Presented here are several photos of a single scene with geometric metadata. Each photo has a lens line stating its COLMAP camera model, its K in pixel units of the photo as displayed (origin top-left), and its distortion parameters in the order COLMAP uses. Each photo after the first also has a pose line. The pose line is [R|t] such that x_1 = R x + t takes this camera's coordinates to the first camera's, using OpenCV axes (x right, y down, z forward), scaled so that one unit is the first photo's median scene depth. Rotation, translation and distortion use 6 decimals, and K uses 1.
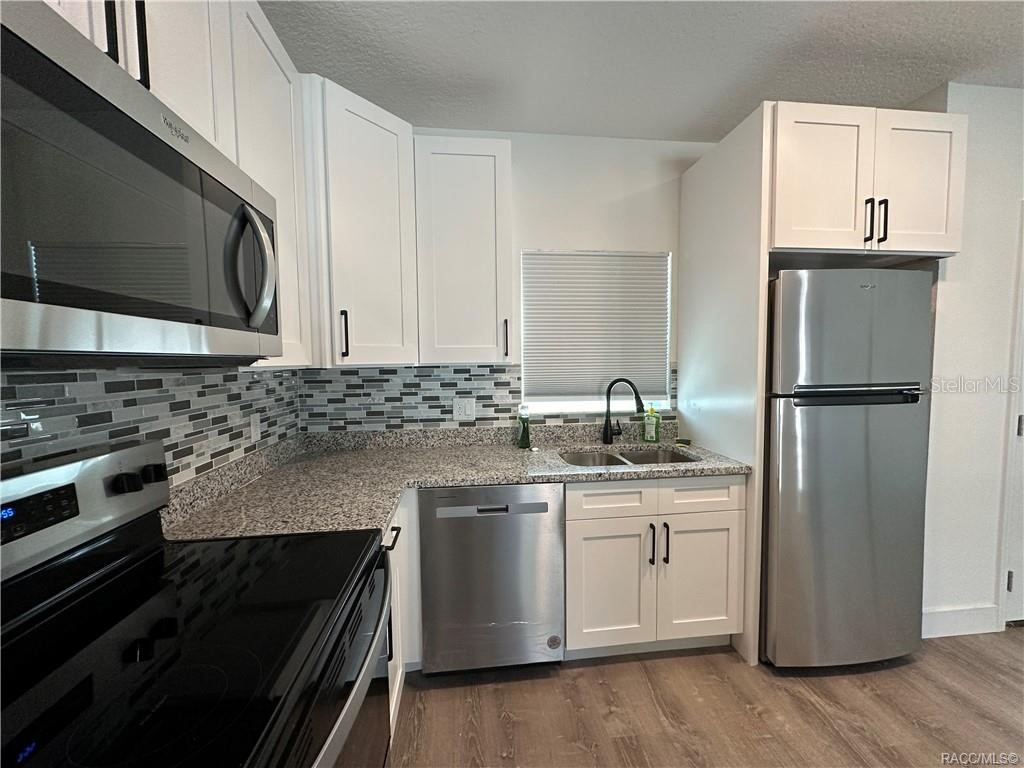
lens RADIAL K [[408.8, 0, 514.2], [0, 408.8, 383.1], [0, 0, 1]] dist [0.000549, 0.000257]
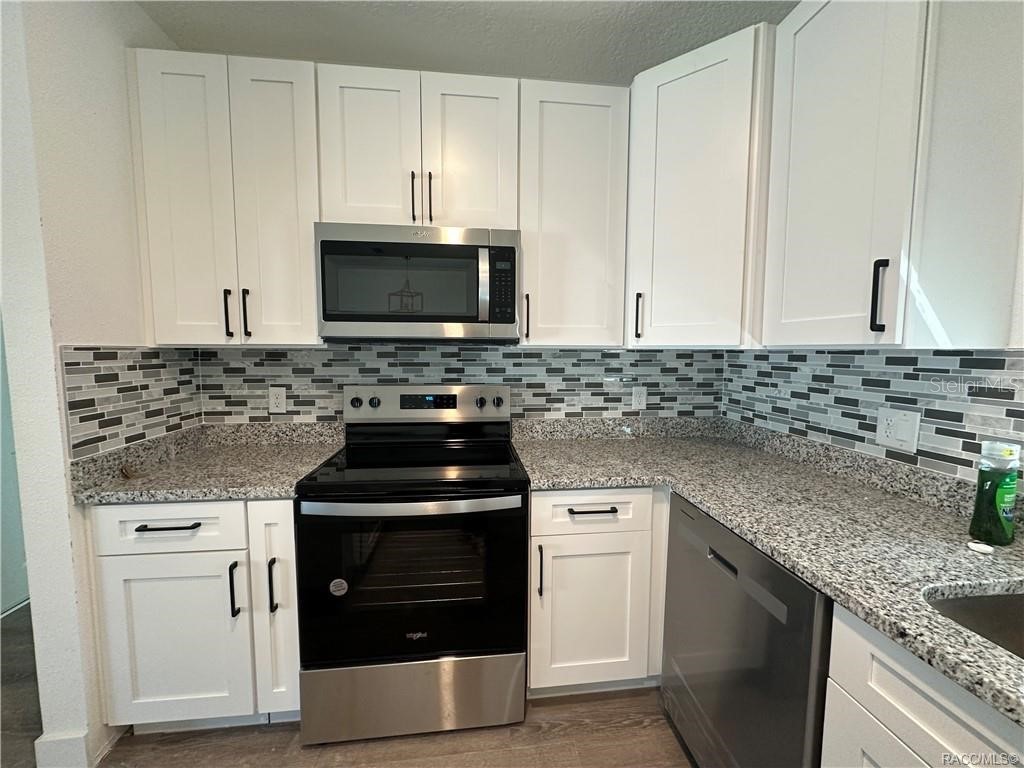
lens RADIAL K [[408.8, 0, 513.5], [0, 408.8, 384.0], [0, 0, 1]] dist [0.000549, 0.000257]
pose [[0.003693, 0.094603, -0.995508, 0.442616], [-0.061793, 0.993634, 0.094196, -0.018528], [0.998082, 0.061167, 0.009516, 0.477088]]
